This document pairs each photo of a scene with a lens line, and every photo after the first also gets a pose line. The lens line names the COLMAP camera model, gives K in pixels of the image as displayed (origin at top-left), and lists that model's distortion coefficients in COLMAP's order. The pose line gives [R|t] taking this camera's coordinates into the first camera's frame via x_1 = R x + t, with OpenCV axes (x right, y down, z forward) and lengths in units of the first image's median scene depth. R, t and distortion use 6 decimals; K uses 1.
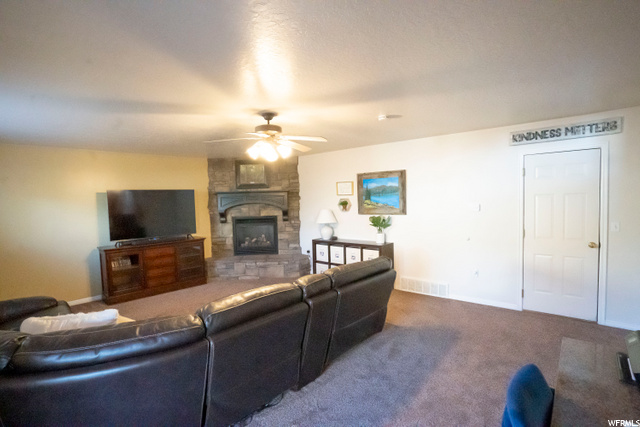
lens RADIAL K [[315.0, 0, 320.0], [0, 315.0, 213.5], [0, 0, 1]] dist [-0.047205, 0.001364]
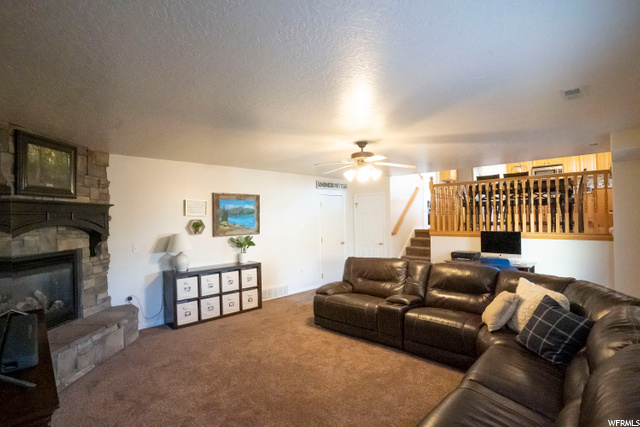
lens RADIAL K [[315.0, 0, 320.0], [0, 315.0, 213.5], [0, 0, 1]] dist [-0.047205, 0.001364]
pose [[0.065874, 0.038942, 0.997068, -0.774831], [0.059171, 0.997327, -0.042861, -0.007731], [-0.996072, 0.061821, 0.063394, 0.633860]]
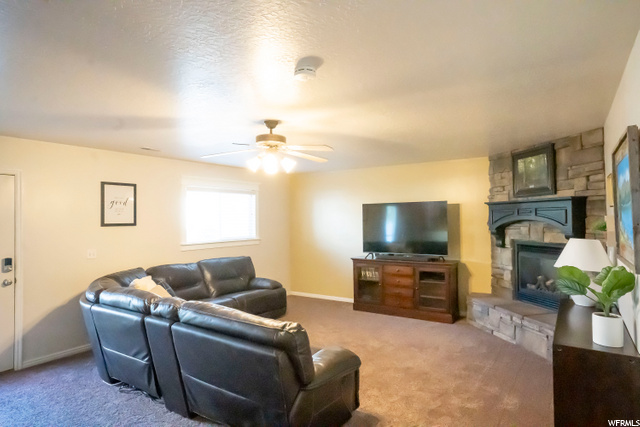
lens RADIAL K [[377.4, 0, 320.0], [0, 377.4, 213.5], [0, 0, 1]] dist [-0.001998, -0.000276]
pose [[0.131928, 0.011842, -0.991189, 0.531790], [-0.033422, 0.999413, 0.007491, -0.043039], [0.990696, 0.032139, 0.132246, 0.579293]]
